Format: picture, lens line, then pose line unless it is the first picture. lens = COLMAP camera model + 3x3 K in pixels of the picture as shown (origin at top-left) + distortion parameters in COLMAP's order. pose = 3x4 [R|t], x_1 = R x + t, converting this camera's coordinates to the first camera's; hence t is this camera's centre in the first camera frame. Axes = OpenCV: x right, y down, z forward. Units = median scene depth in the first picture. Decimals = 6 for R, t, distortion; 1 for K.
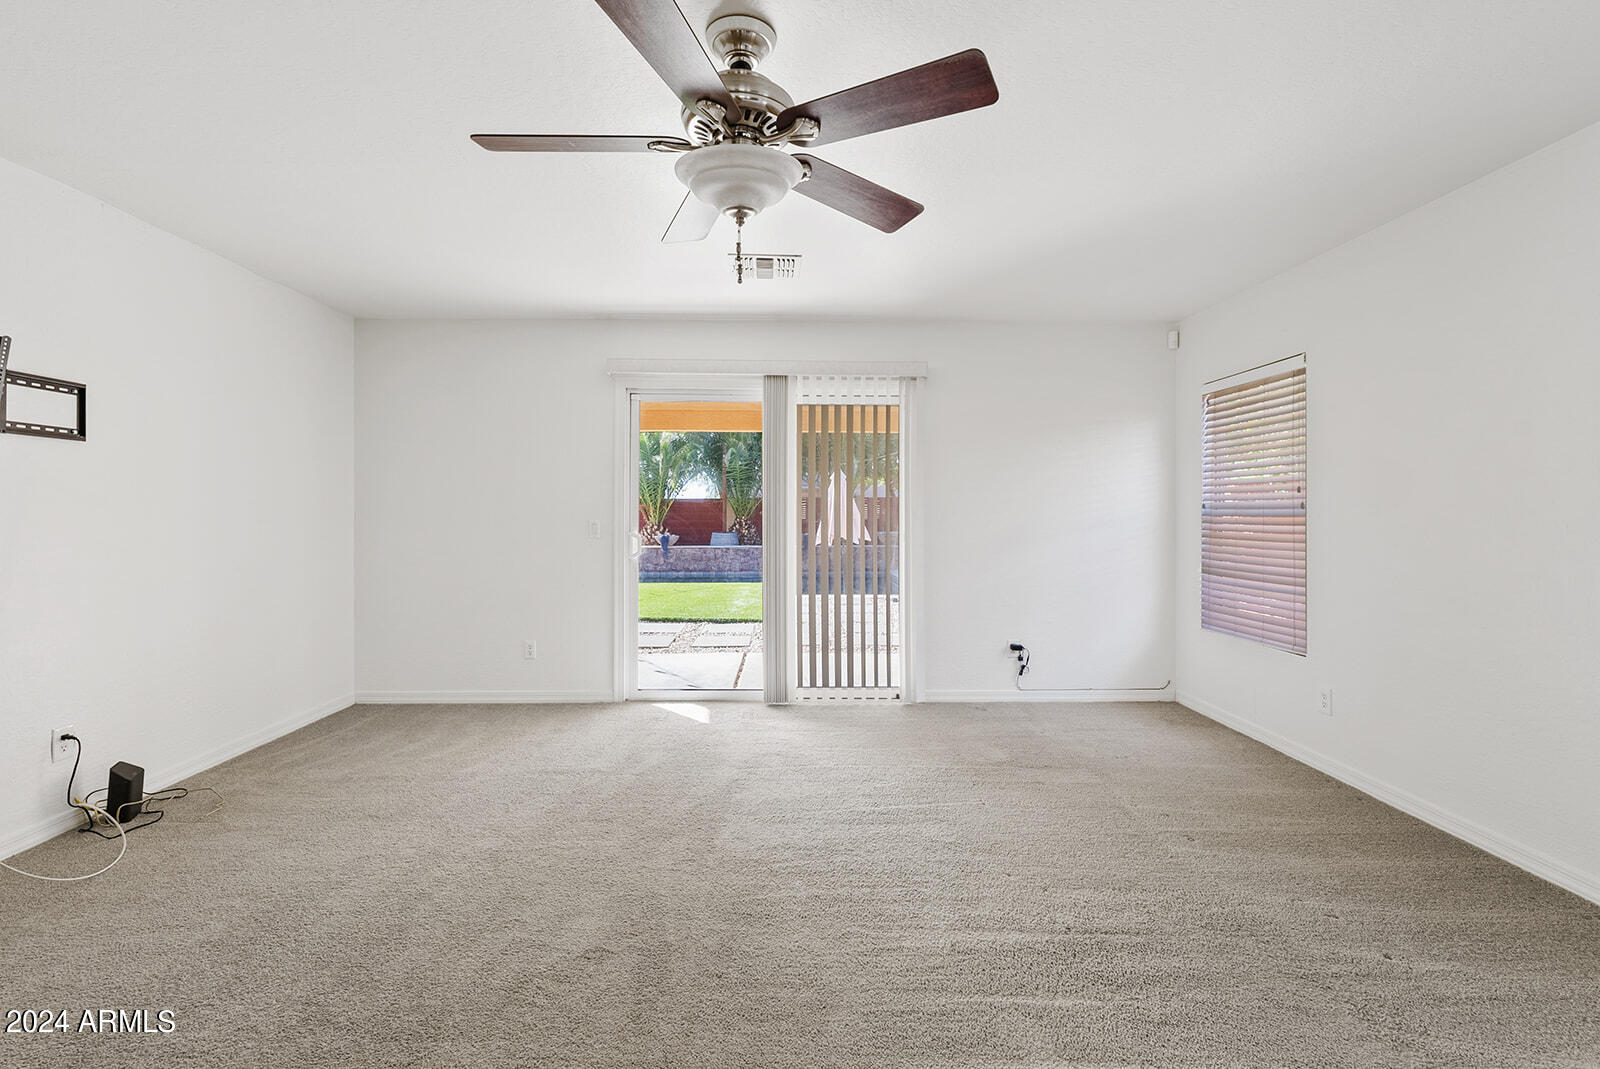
lens RADIAL K [[730.6, 0, 797.7], [0, 730.6, 520.4], [0, 0, 1]] dist [-0.000366, 0.000324]
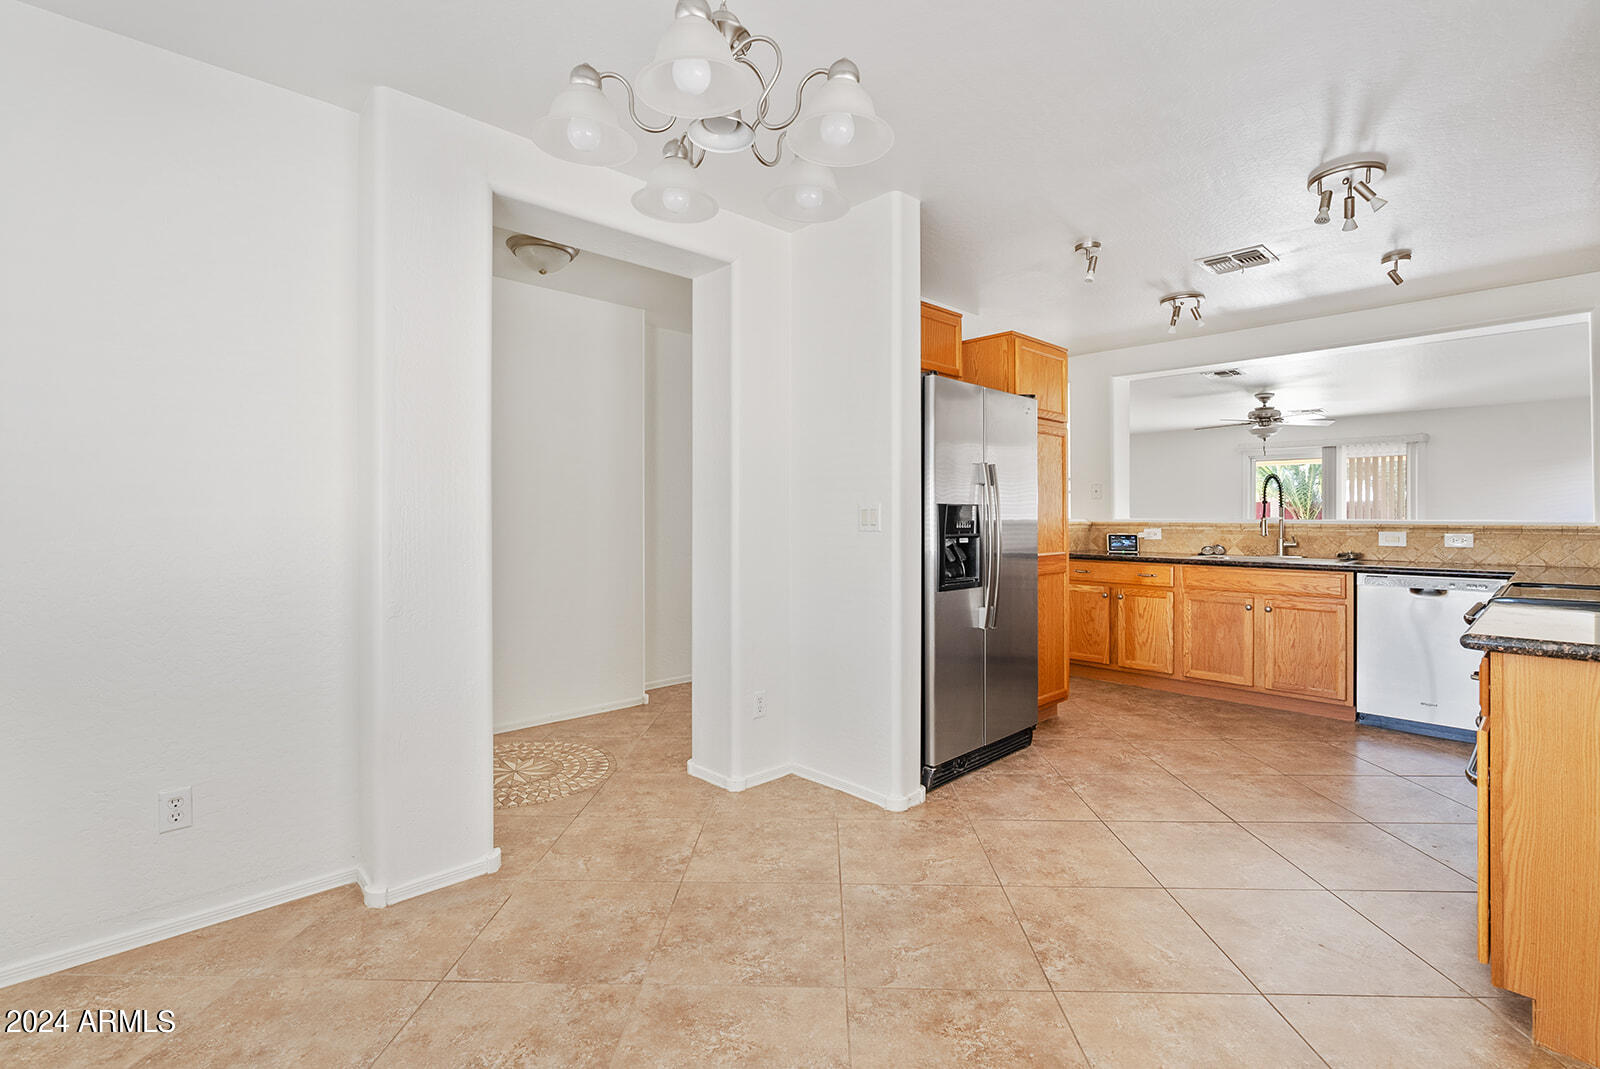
lens RADIAL K [[730.6, 0, 800.0], [0, 730.6, 527.2], [0, 0, 1]] dist [-0.000366, 0.000324]
pose [[0.676121, 0.010592, -0.736715, 0.116998], [-0.006337, 0.999943, 0.008562, 0.005313], [0.736764, -0.001120, 0.676149, -0.364656]]
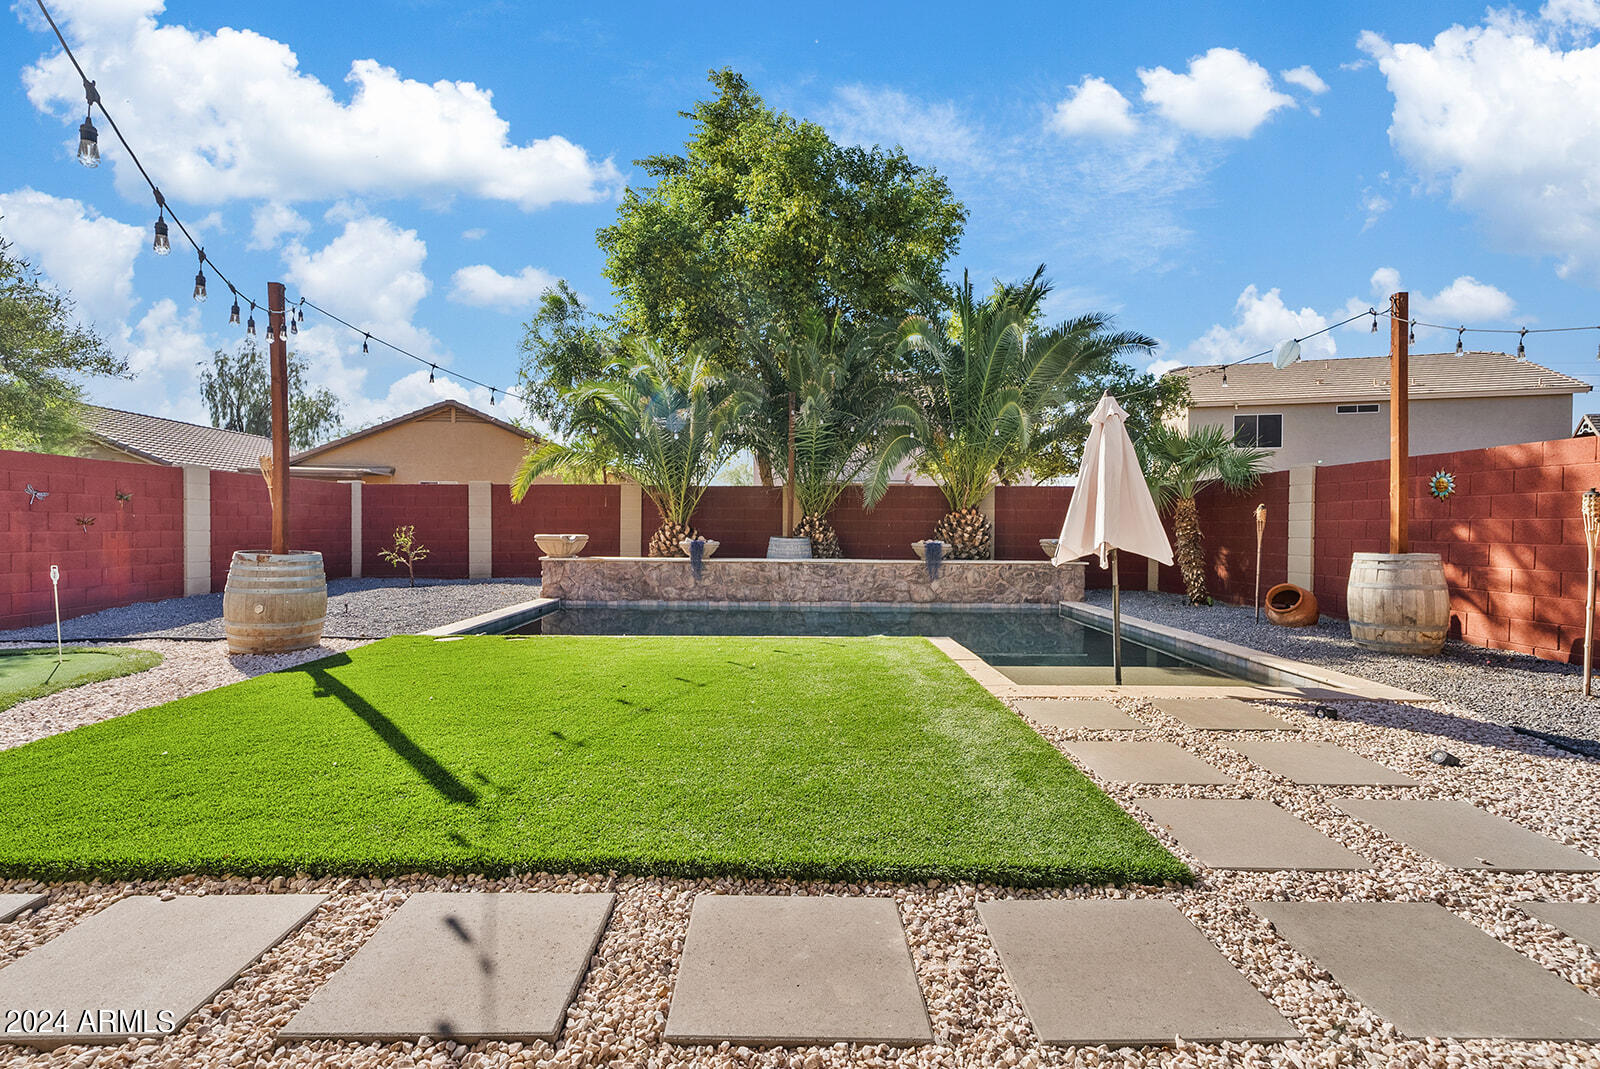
lens RADIAL K [[730.6, 0, 799.9], [0, 730.6, 534.7], [0, 0, 1]] dist [-0.000366, 0.000324]
pose [[0.999961, 0.008854, 0.000436, -0.095412], [-0.008857, 0.999929, 0.008022, 0.009810], [-0.000365, -0.008025, 0.999968, 0.390364]]
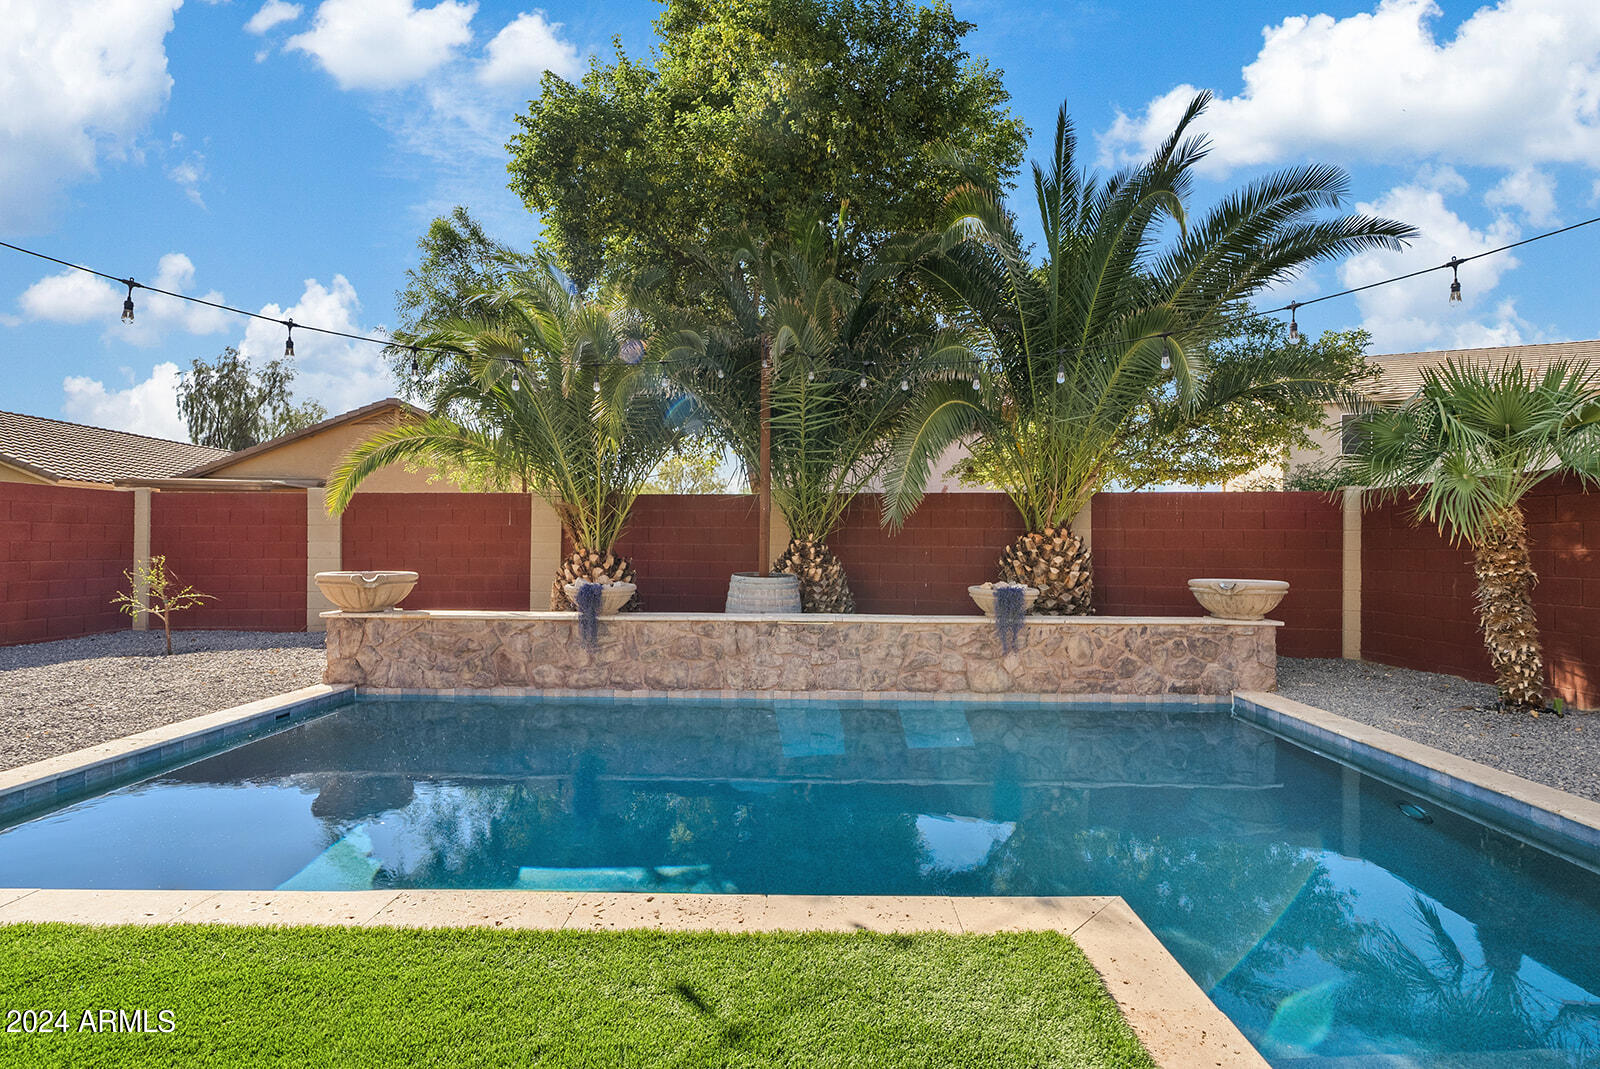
lens RADIAL K [[730.6, 0, 810.0], [0, 730.6, 534.5], [0, 0, 1]] dist [-0.000366, 0.000324]
pose [[0.999578, 0.007826, -0.027966, -0.068417], [-0.008386, 0.999766, -0.019943, 0.003250], [0.027803, 0.020169, 0.999410, 0.646339]]
